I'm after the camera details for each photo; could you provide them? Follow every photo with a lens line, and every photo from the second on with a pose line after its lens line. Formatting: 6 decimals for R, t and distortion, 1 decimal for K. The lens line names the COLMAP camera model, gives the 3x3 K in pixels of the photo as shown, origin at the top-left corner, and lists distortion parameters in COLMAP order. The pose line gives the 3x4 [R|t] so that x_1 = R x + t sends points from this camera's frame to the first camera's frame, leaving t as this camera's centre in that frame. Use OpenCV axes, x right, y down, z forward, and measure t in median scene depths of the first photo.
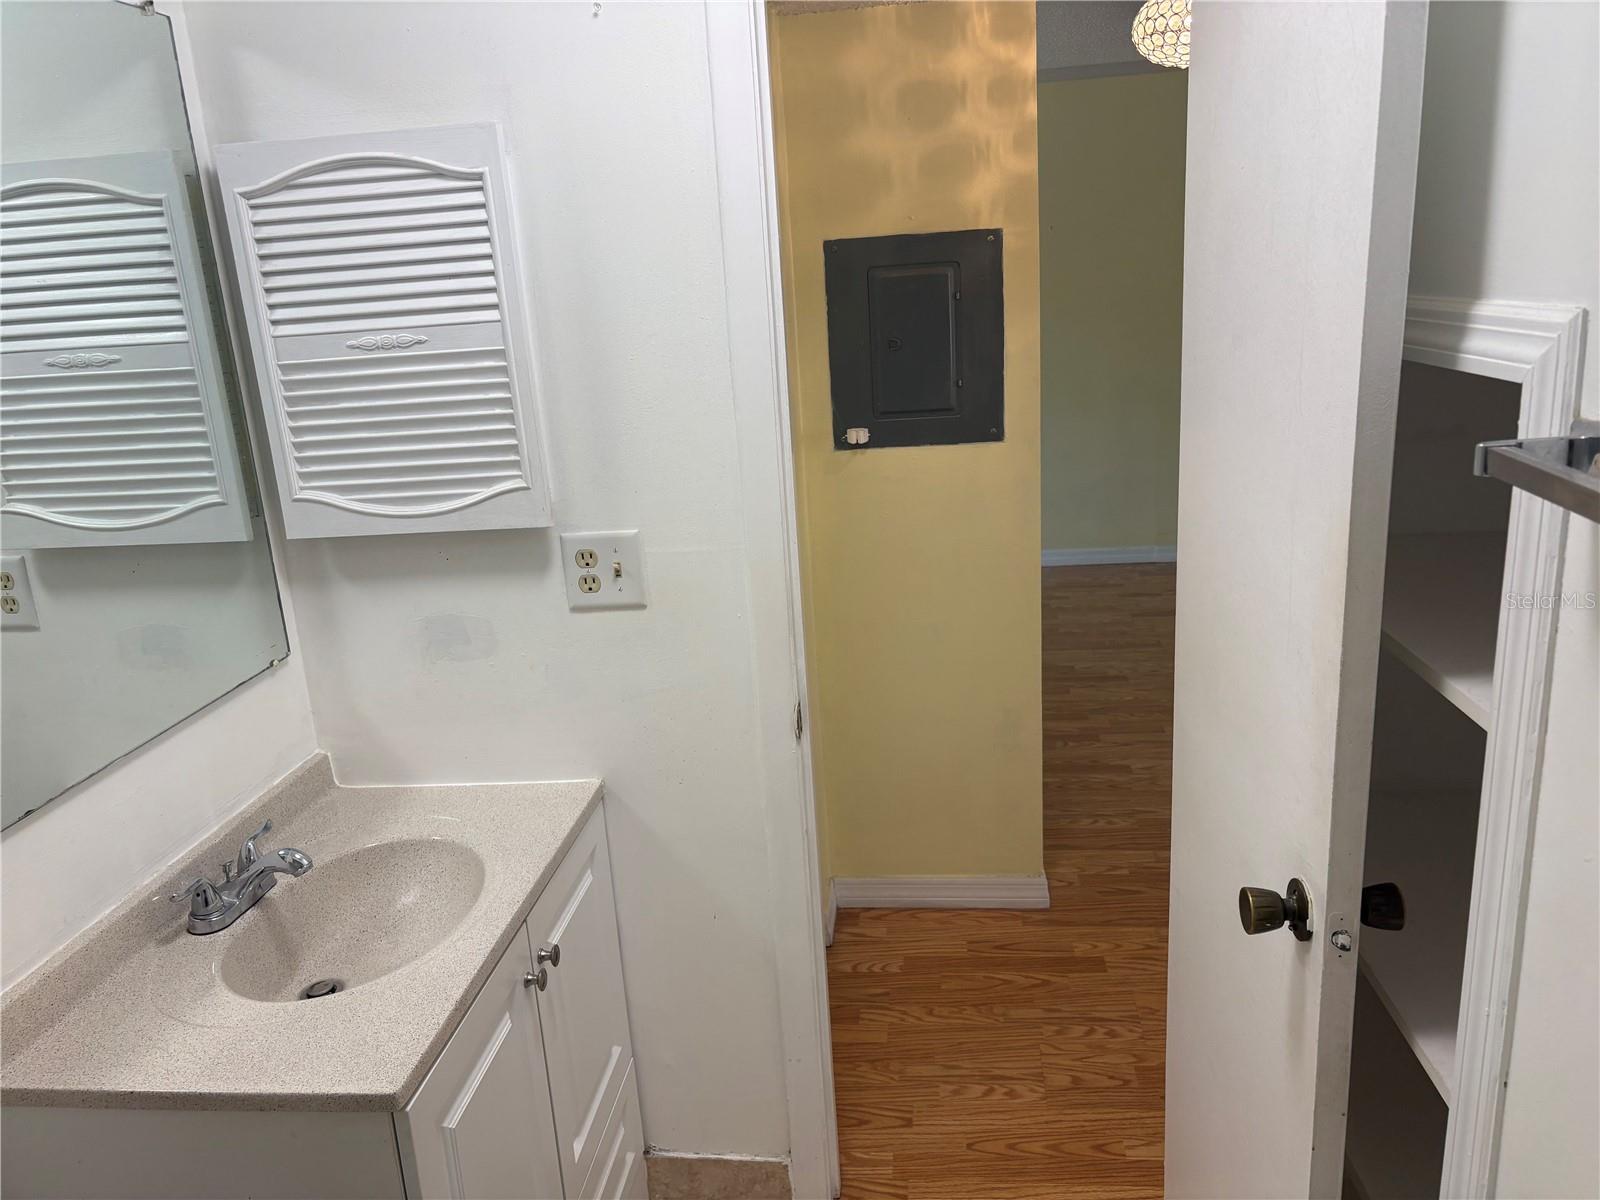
lens RADIAL K [[1202.8, 0, 787.9], [0, 1202.8, 608.0], [0, 0, 1]] dist [0.040599, -0.074146]
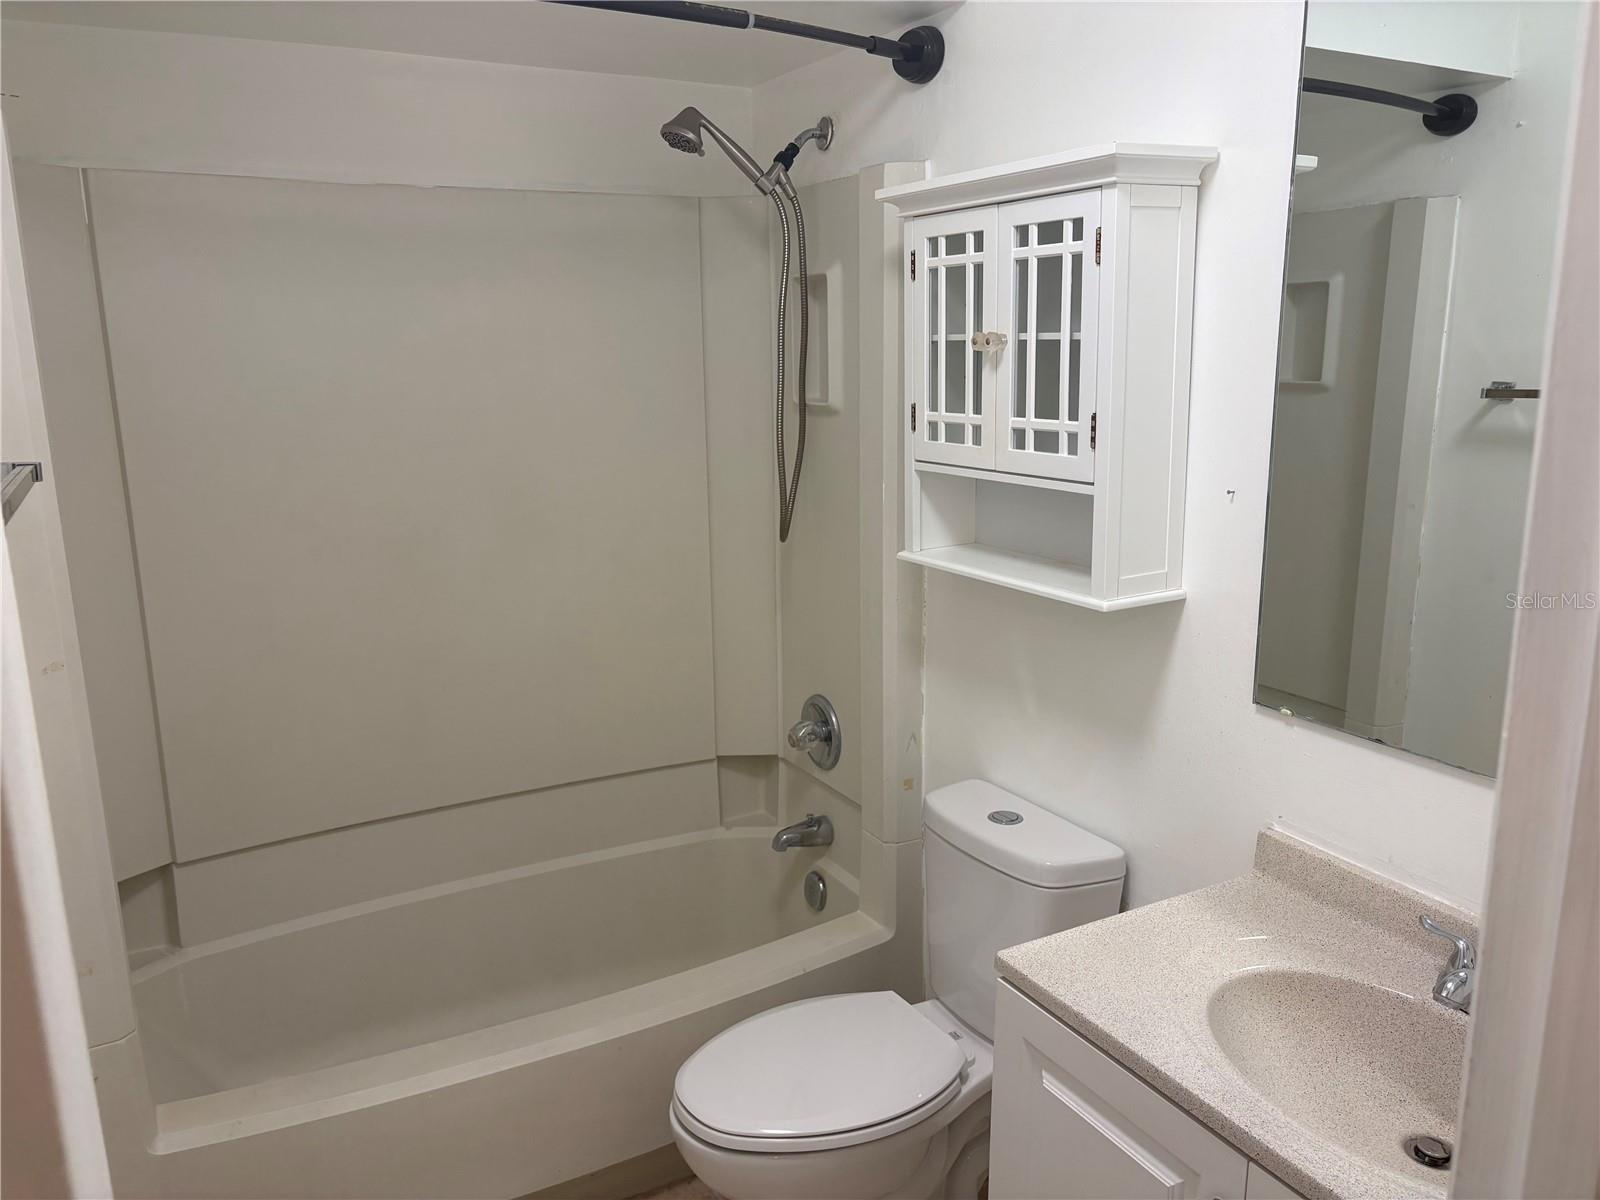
lens RADIAL K [[1202.8, 0, 787.9], [0, 1202.8, 608.0], [0, 0, 1]] dist [0.040599, -0.074146]
pose [[-0.815387, 0.202711, -0.542266, 0.381166], [-0.083540, 0.885687, 0.456706, -0.389791], [0.572857, 0.417693, -0.705243, 1.380736]]
